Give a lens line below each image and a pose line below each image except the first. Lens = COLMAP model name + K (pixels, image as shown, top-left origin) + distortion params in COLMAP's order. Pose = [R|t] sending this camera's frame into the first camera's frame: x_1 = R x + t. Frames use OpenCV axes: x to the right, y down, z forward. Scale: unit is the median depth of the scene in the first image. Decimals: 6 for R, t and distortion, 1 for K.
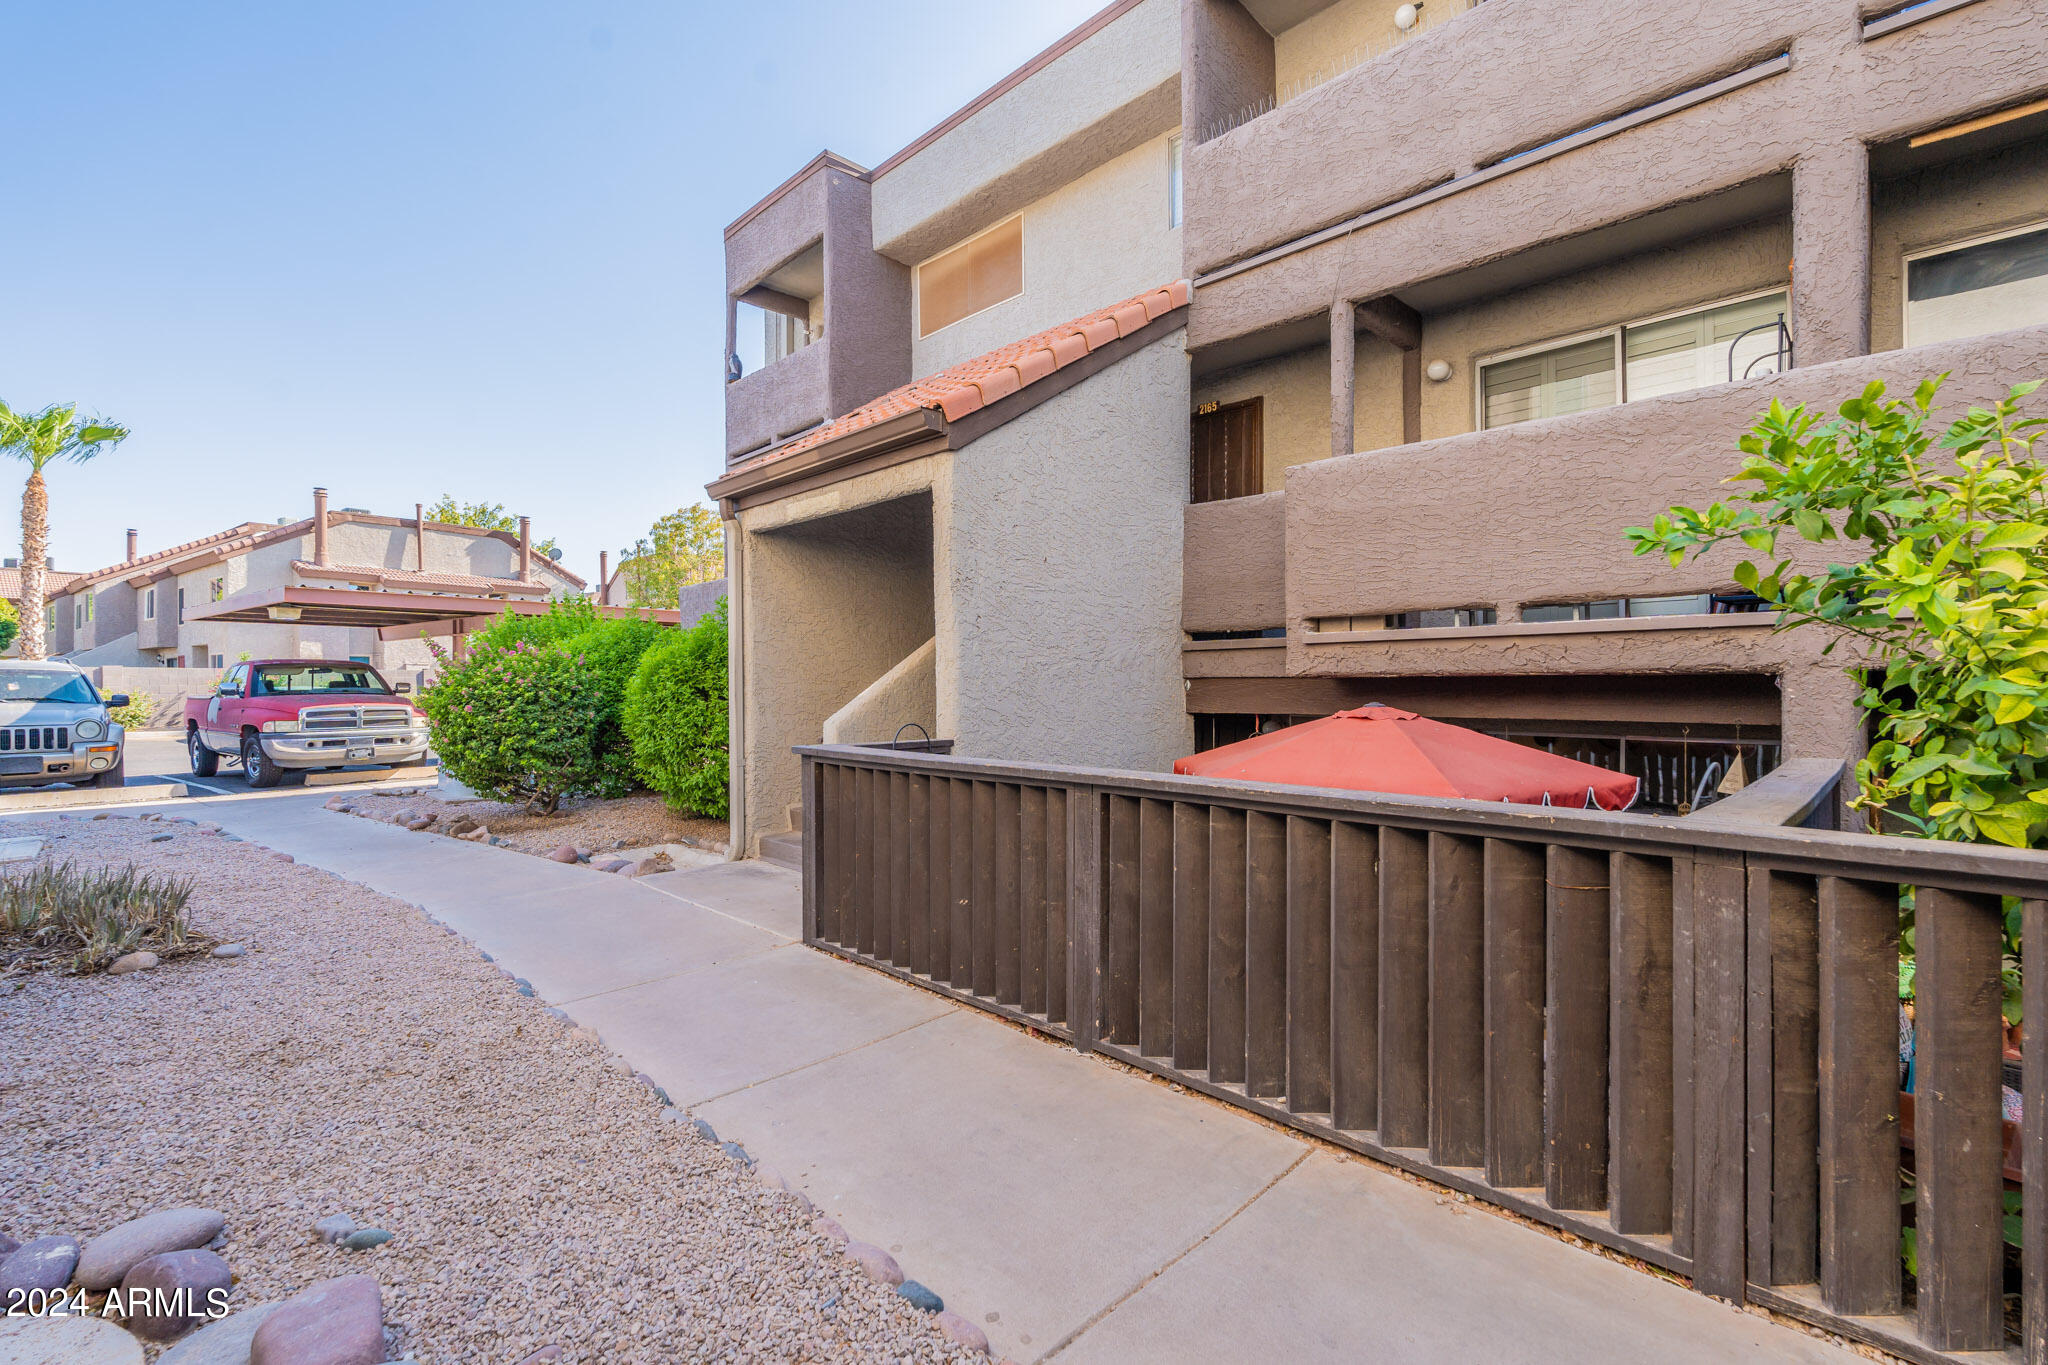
lens RADIAL K [[913.0, 0, 1028.1], [0, 913.0, 686.5], [0, 0, 1]] dist [-0.001801, -0.000127]
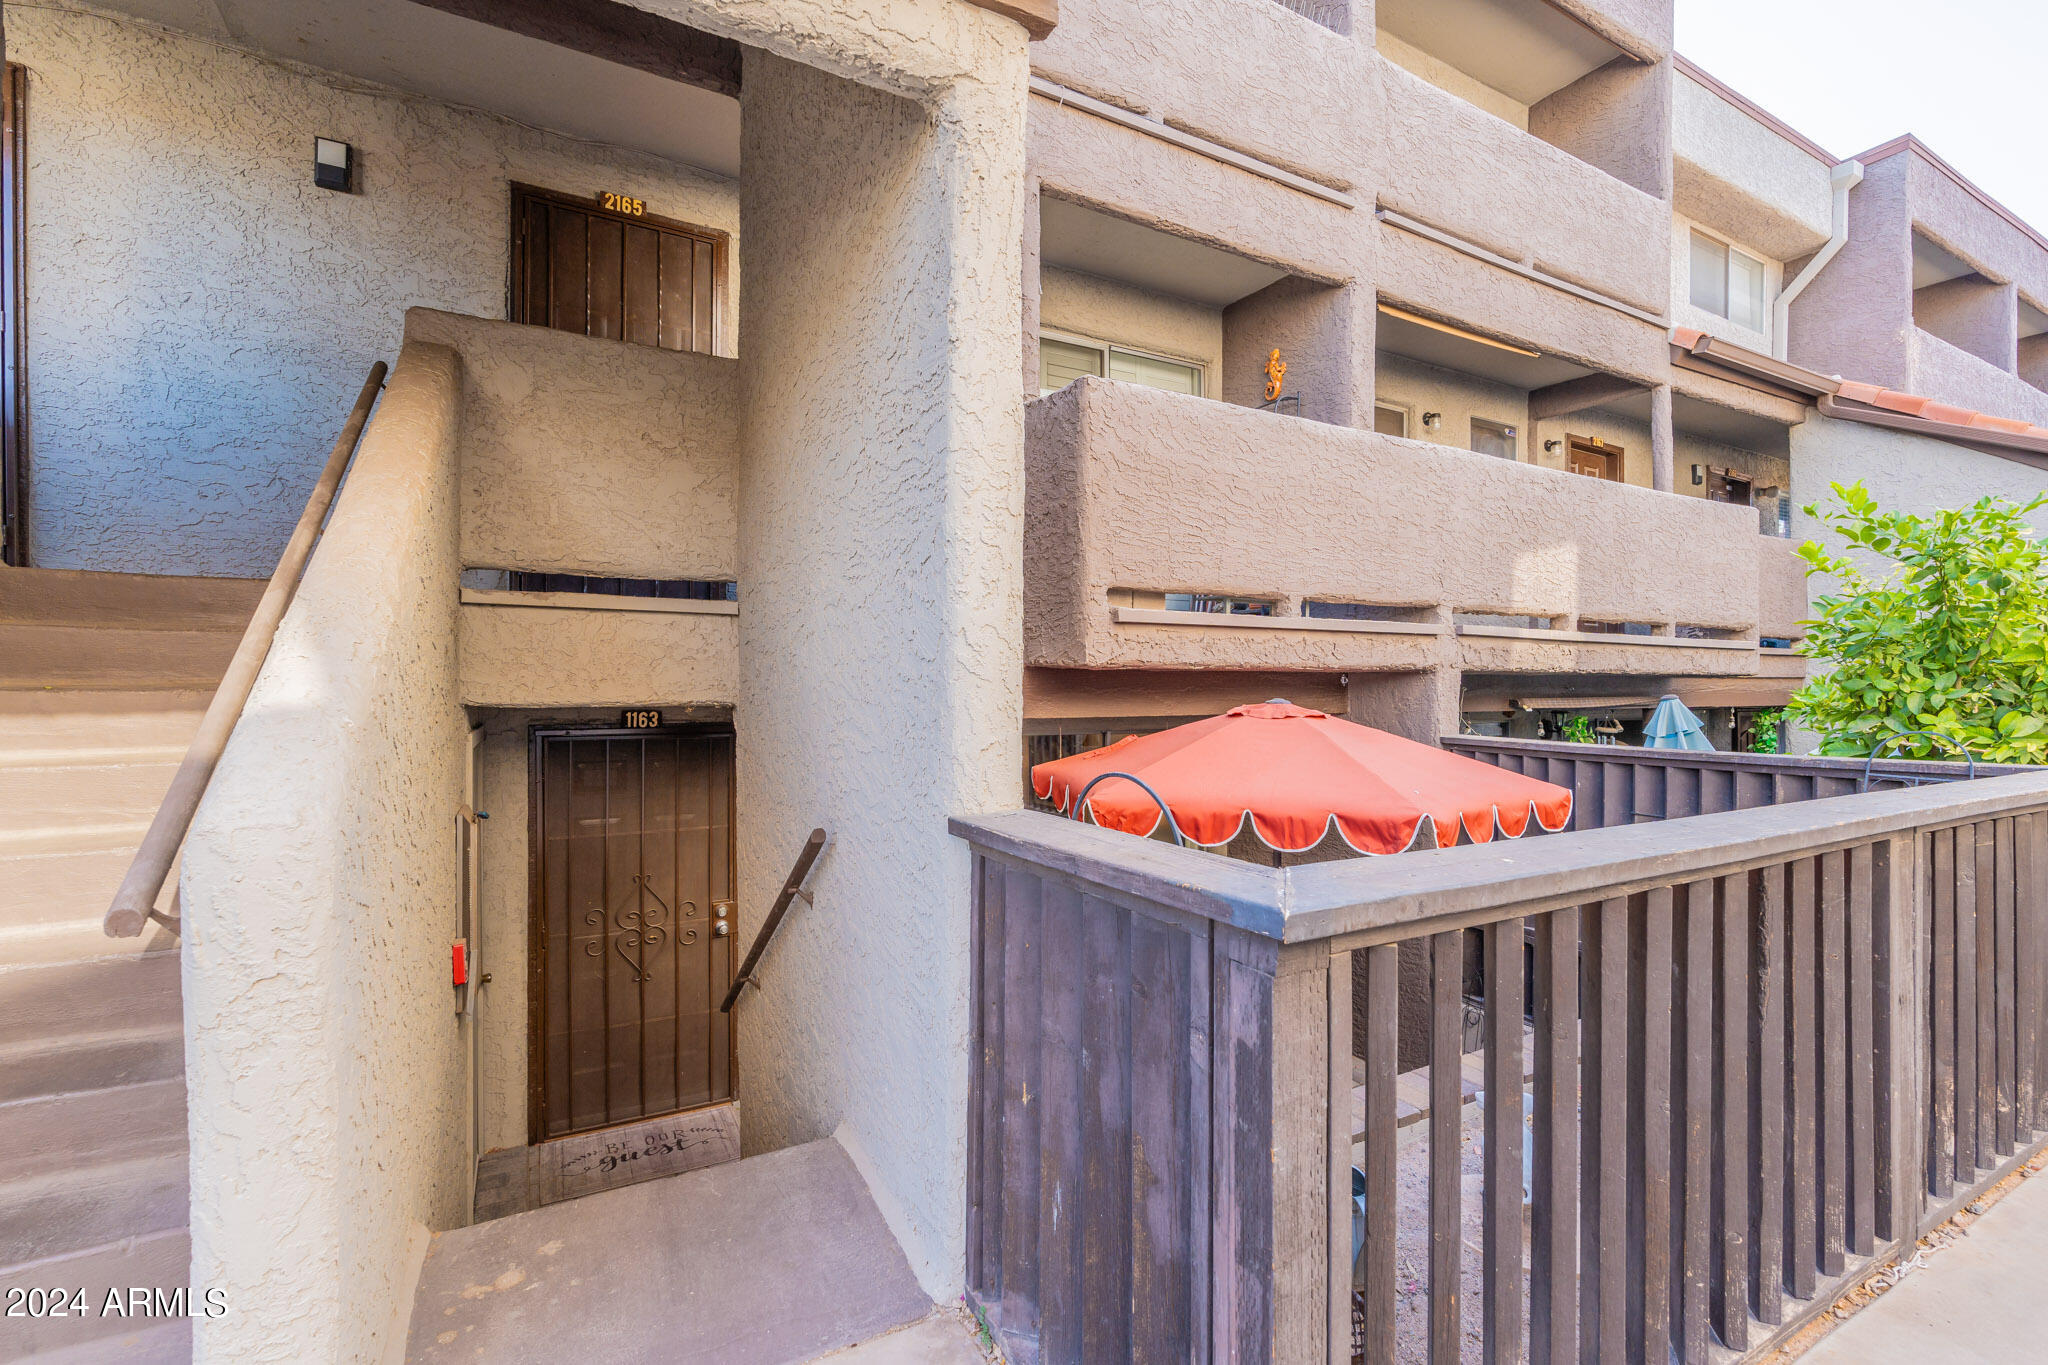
lens RADIAL K [[913.0, 0, 1028.1], [0, 913.0, 686.5], [0, 0, 1]] dist [-0.001801, -0.000127]
pose [[0.258162, 0.001745, 0.966100, -0.471580], [-0.002670, 0.999996, -0.001093, 0.007390], [-0.966098, -0.002298, 0.258165, 0.961636]]
